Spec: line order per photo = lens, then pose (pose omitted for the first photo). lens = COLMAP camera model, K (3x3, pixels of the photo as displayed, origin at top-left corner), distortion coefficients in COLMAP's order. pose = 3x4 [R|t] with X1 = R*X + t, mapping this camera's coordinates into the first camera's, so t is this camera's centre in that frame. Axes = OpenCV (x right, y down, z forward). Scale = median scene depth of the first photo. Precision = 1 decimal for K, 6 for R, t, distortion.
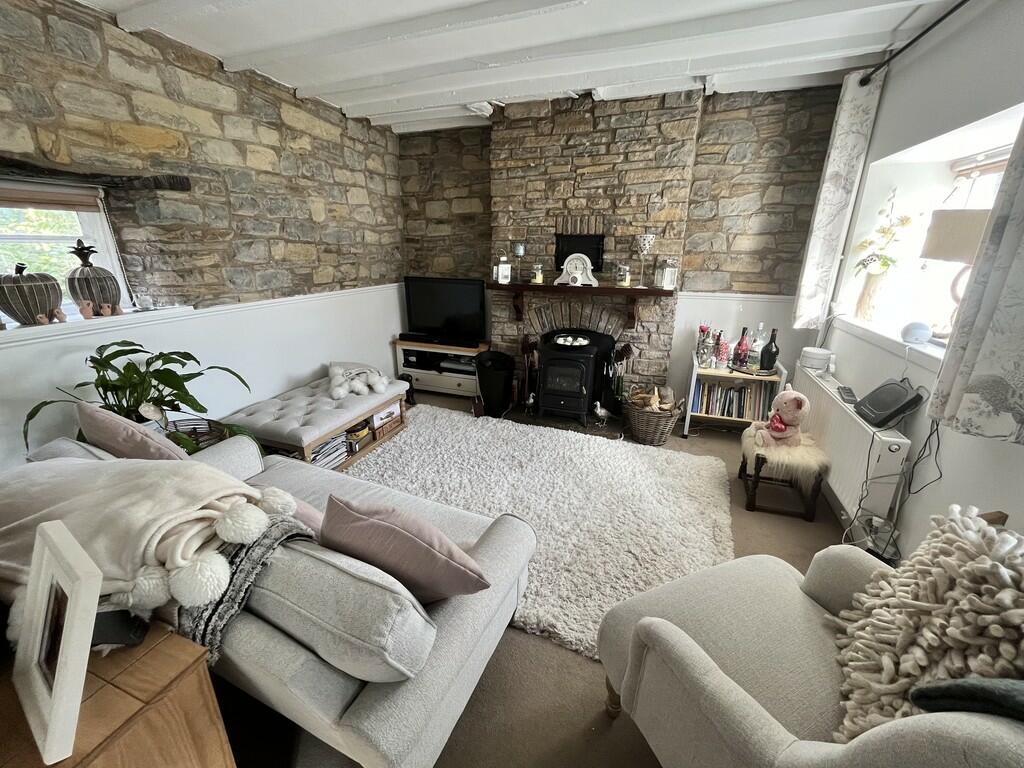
lens RADIAL K [[415.1, 0, 511.6], [0, 415.1, 384.3], [0, 0, 1]] dist [-0.002926, -0.000065]
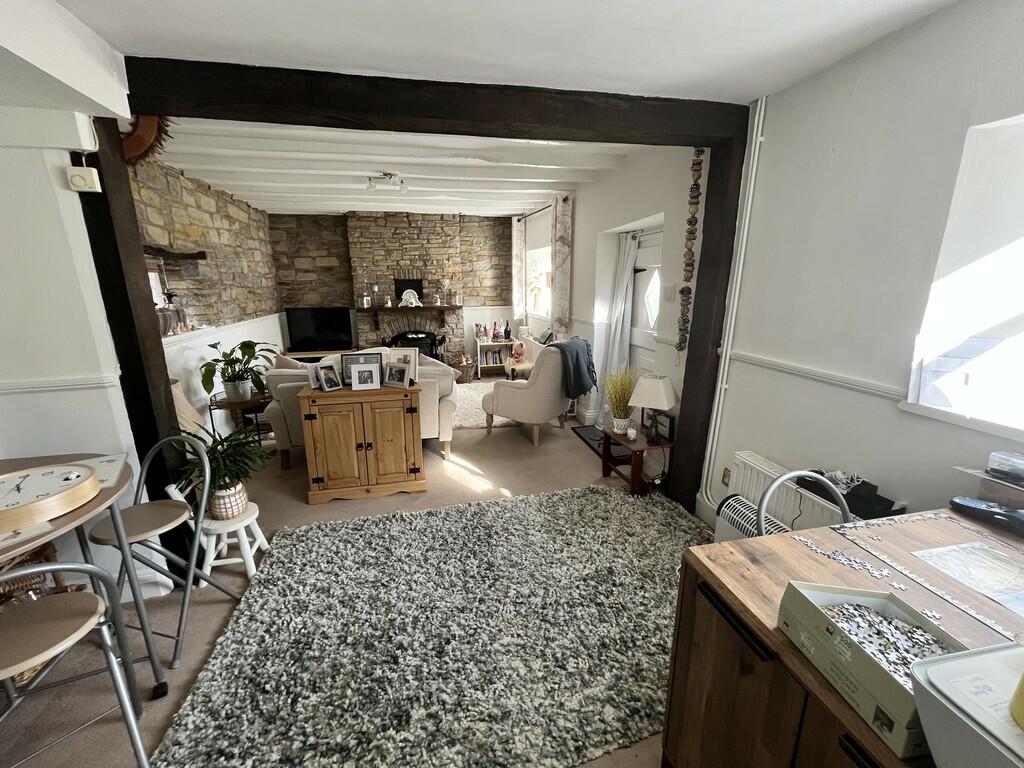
lens RADIAL K [[415.1, 0, 509.3], [0, 415.1, 386.5], [0, 0, 1]] dist [-0.002926, -0.000065]
pose [[0.831159, -0.150971, 0.535148, -0.535255], [0.189417, 0.981746, -0.017230, 0.227622], [-0.522778, 0.115687, 0.844583, -0.751389]]
